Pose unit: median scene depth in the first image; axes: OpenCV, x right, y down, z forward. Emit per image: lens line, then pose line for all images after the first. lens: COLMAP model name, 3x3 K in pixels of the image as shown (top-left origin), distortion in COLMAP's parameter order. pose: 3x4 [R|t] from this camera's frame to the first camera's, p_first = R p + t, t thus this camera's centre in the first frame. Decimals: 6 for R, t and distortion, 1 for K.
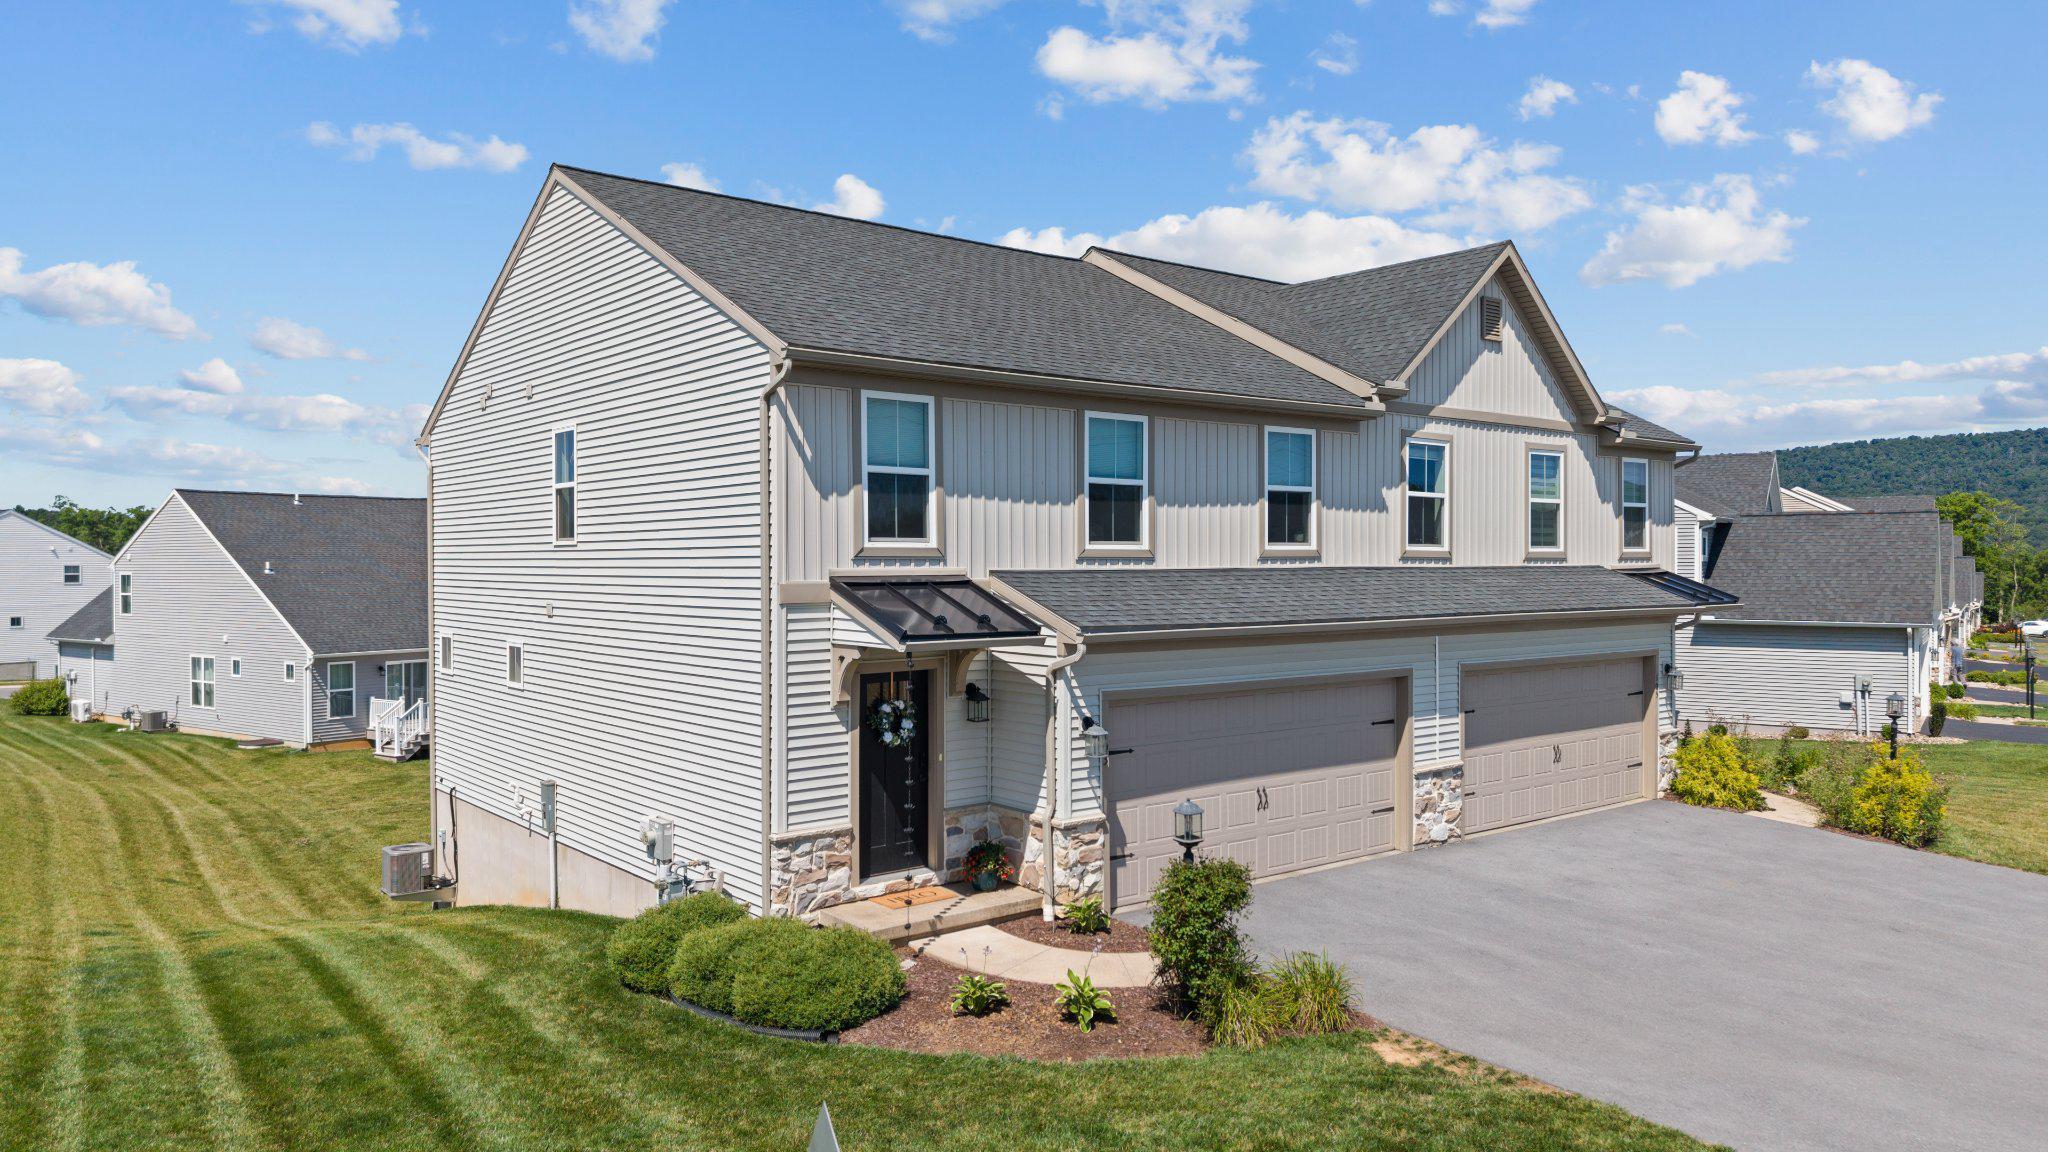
lens RADIAL K [[1381.2, 0, 1024.0], [0, 1381.2, 576.0], [0, 0, 1]] dist [-0.045114, 0.000038]
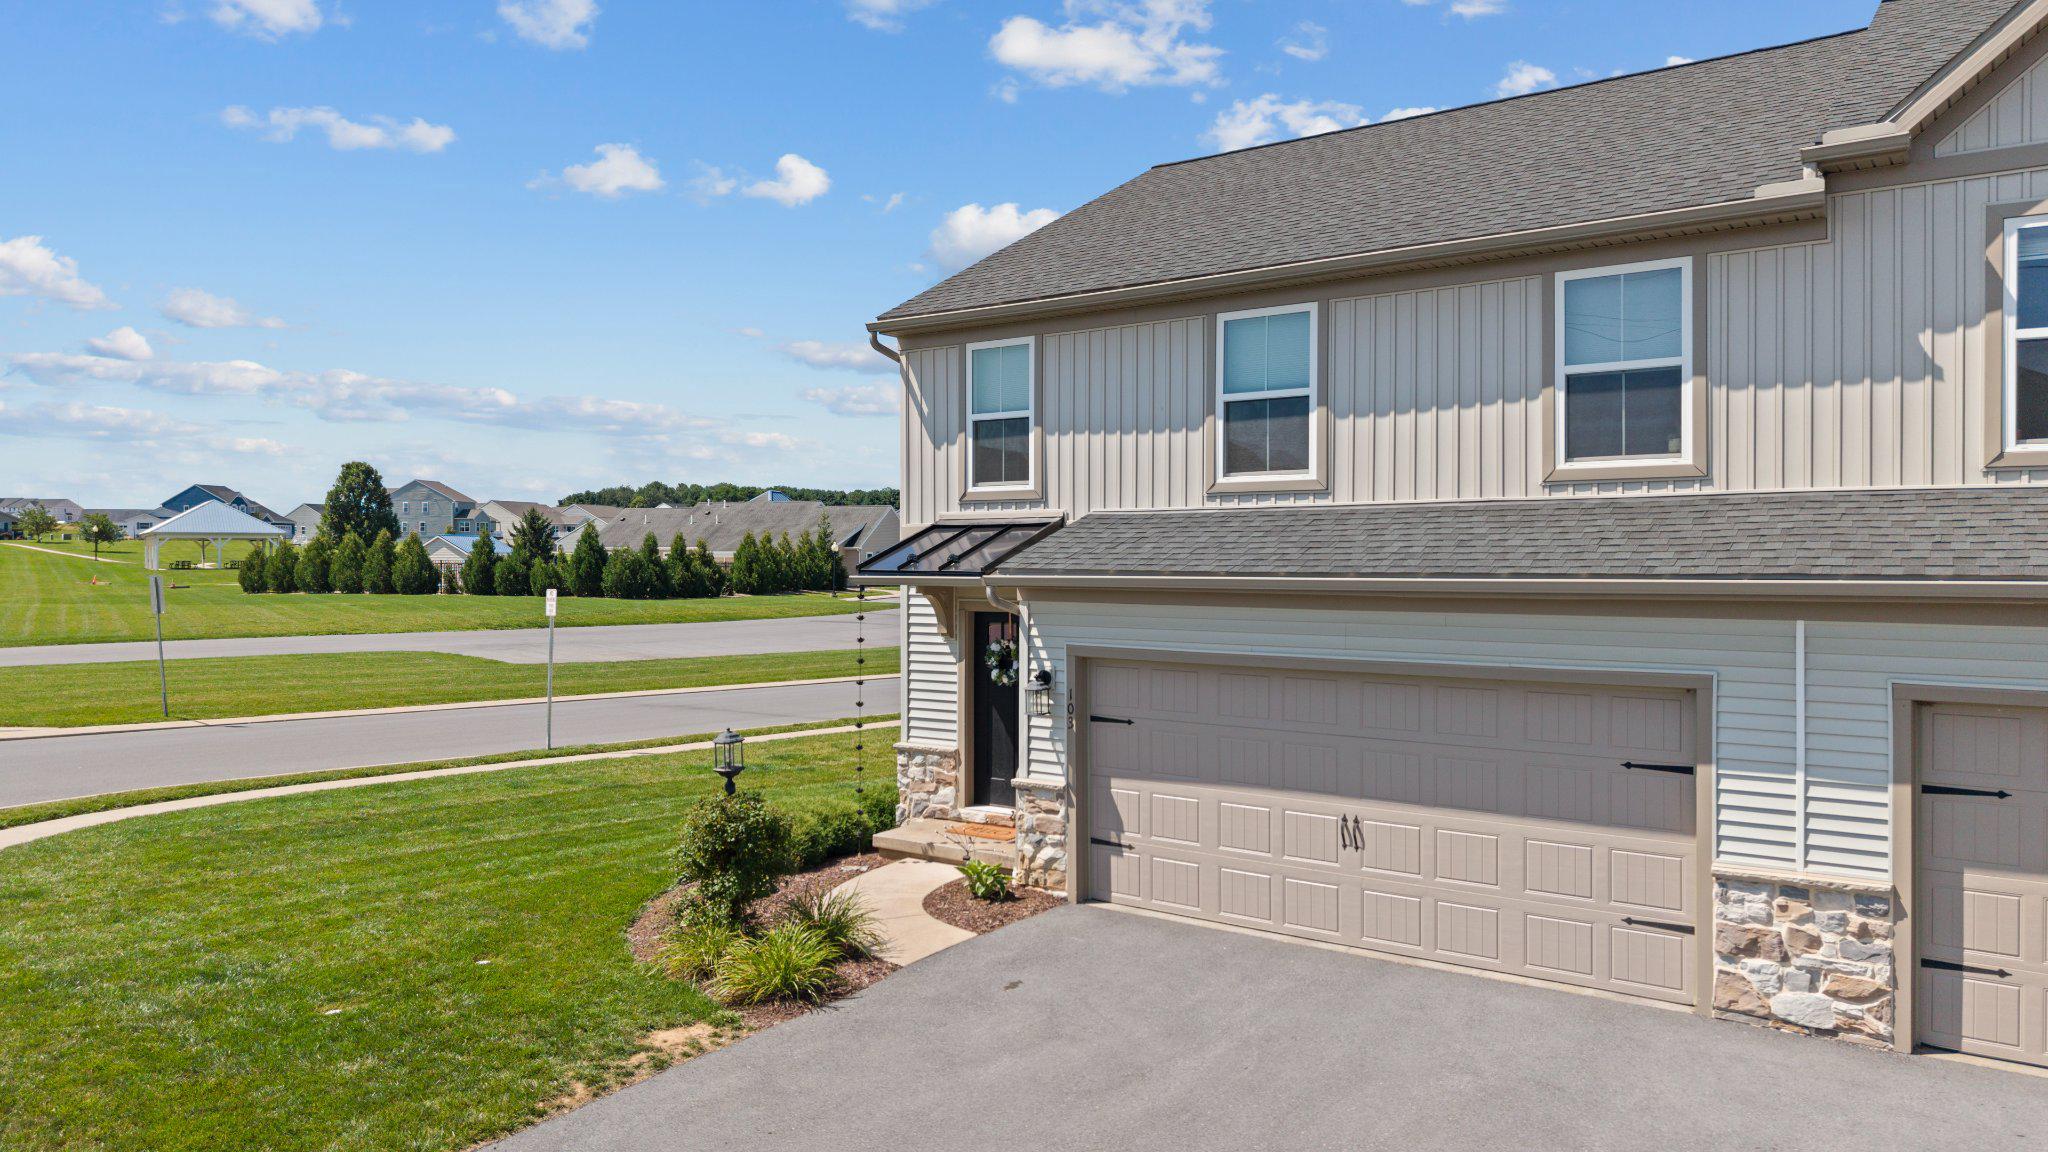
lens RADIAL K [[1534.8, 0, 1024.0], [0, 1534.8, 576.0], [0, 0, 1]] dist [0.119723, -0.217923]
pose [[0.238741, 0.040148, -0.970253, 0.998145], [0.018874, 0.998764, 0.045972, -0.009352], [0.970900, -0.029288, 0.237688, 0.725967]]
